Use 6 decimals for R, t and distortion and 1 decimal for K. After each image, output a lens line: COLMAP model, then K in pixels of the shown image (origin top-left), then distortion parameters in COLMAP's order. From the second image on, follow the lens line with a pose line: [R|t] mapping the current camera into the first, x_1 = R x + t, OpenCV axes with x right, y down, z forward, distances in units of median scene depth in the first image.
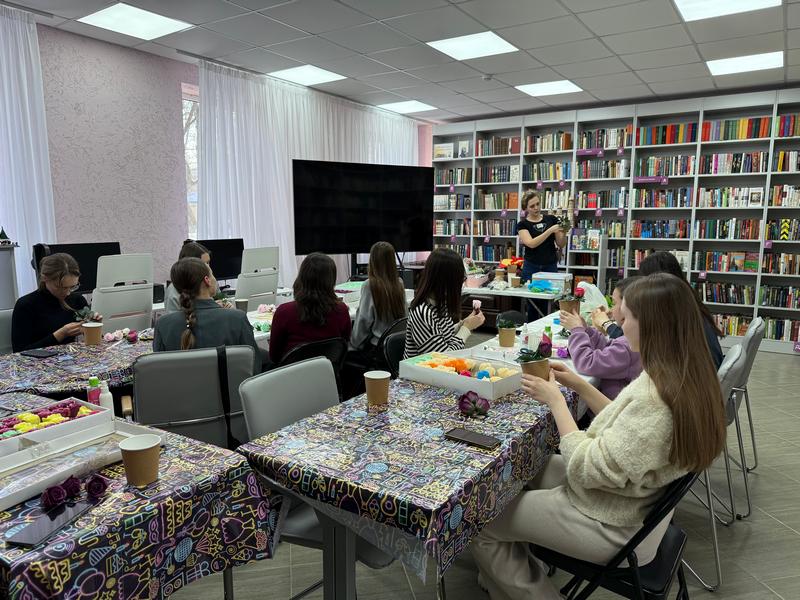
lens RADIAL K [[565.0, 0, 396.1], [0, 565.0, 314.0], [0, 0, 1]] dist [-0.001779, -0.009699]
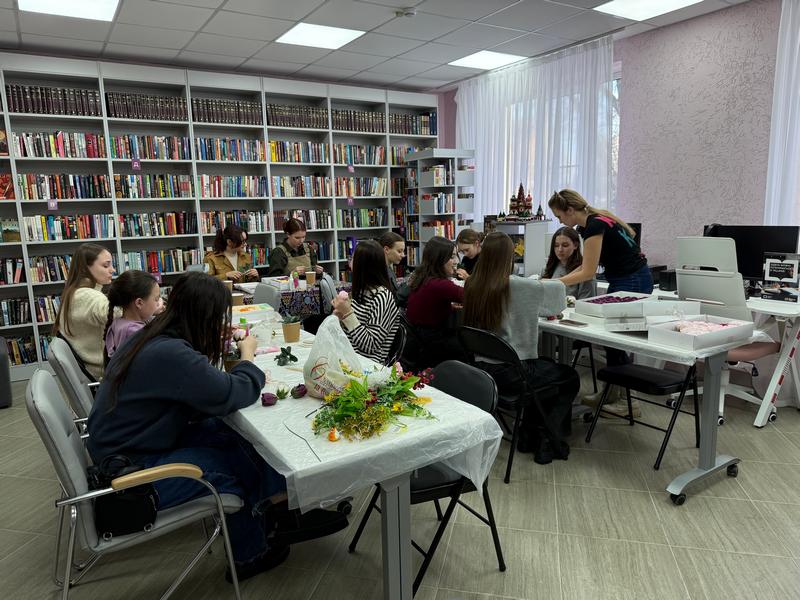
lens RADIAL K [[567.8, 0, 400.0], [0, 567.8, 300.0], [0, 0, 1]] dist [0.001557, -0.002405]
pose [[-0.387230, 0.161680, -0.907696, 0.383081], [-0.124443, 0.966330, 0.225212, -0.099733], [0.913546, 0.200165, -0.354072, 0.576126]]
